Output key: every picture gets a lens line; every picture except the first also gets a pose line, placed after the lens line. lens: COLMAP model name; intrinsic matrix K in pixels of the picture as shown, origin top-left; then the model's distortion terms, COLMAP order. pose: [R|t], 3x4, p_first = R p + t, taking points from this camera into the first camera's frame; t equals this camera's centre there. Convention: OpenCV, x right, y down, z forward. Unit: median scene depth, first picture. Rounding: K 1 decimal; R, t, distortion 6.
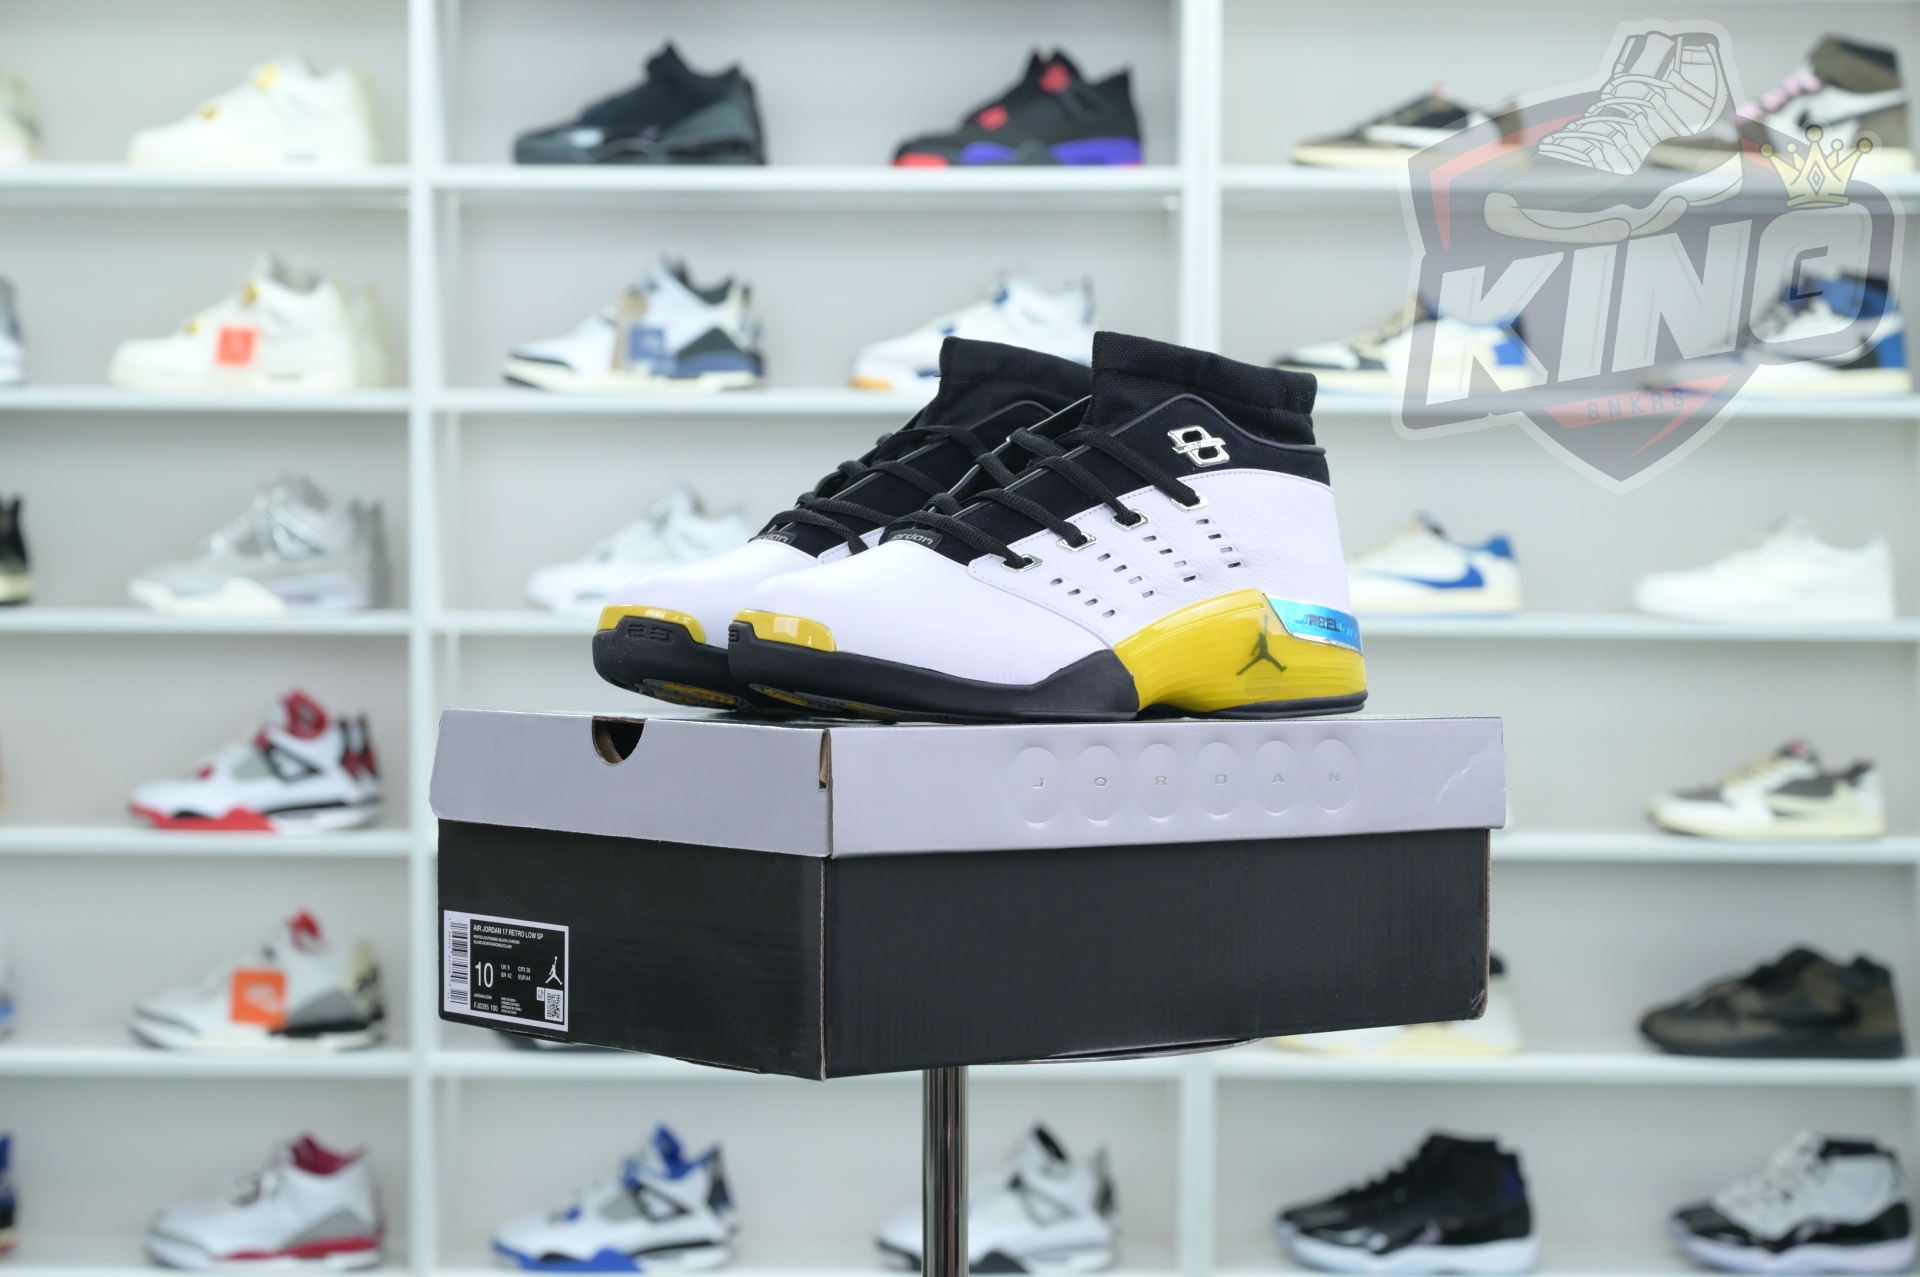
lens RADIAL K [[3700.2, 0, 938.9], [0, 3700.2, 638.1], [0, 0, 1]] dist [0.032003, 0.000000]
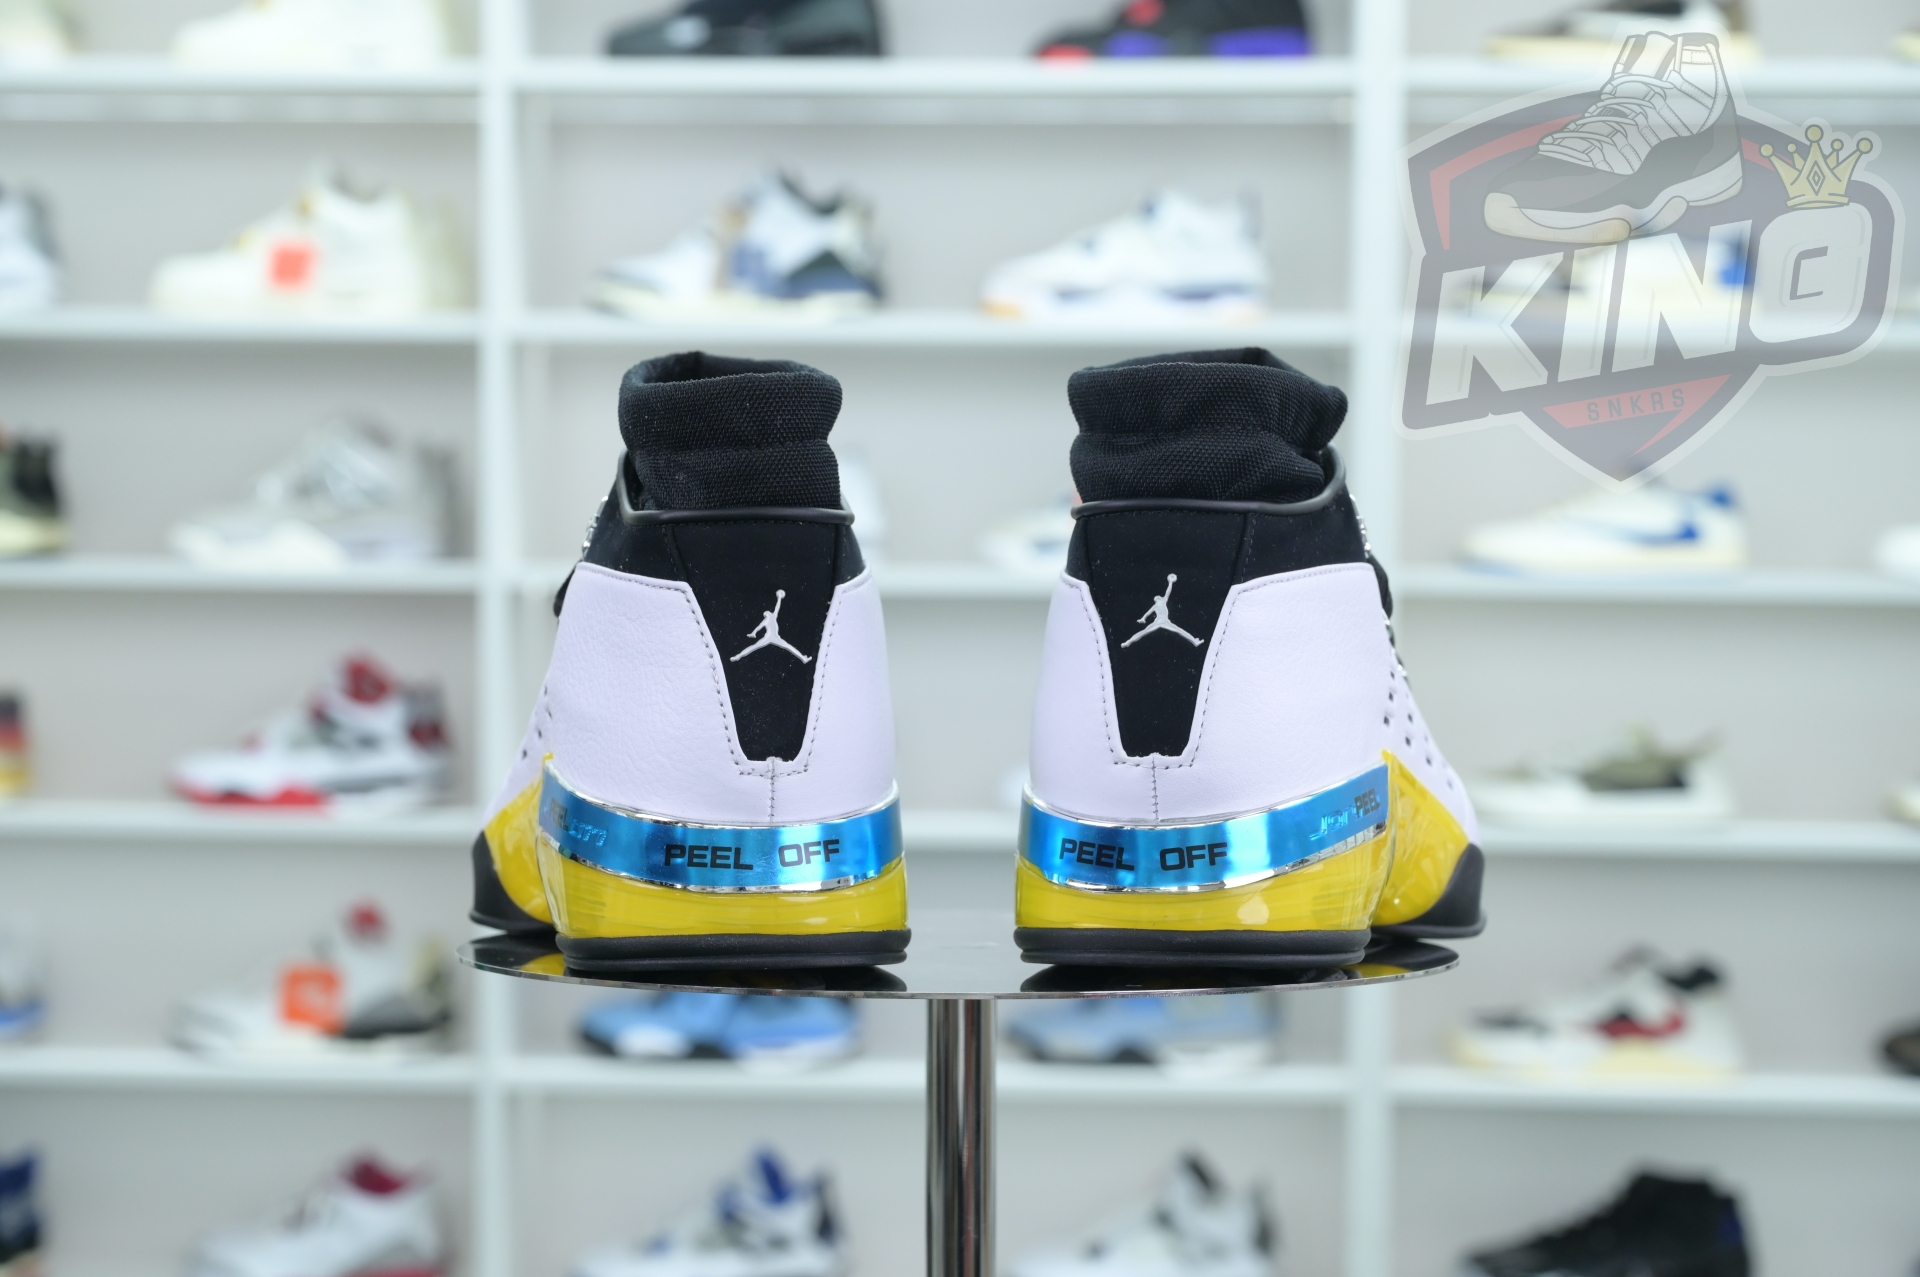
lens RADIAL K [[3700.2, 0, 975.3], [0, 3700.2, 648.0], [0, 0, 1]] dist [0.032003, 0.000000]
pose [[0.999009, 0.006154, -0.044074, 0.014376], [-0.006537, 0.999942, -0.008558, 0.019644], [0.044019, 0.008837, 0.998992, 0.117958]]
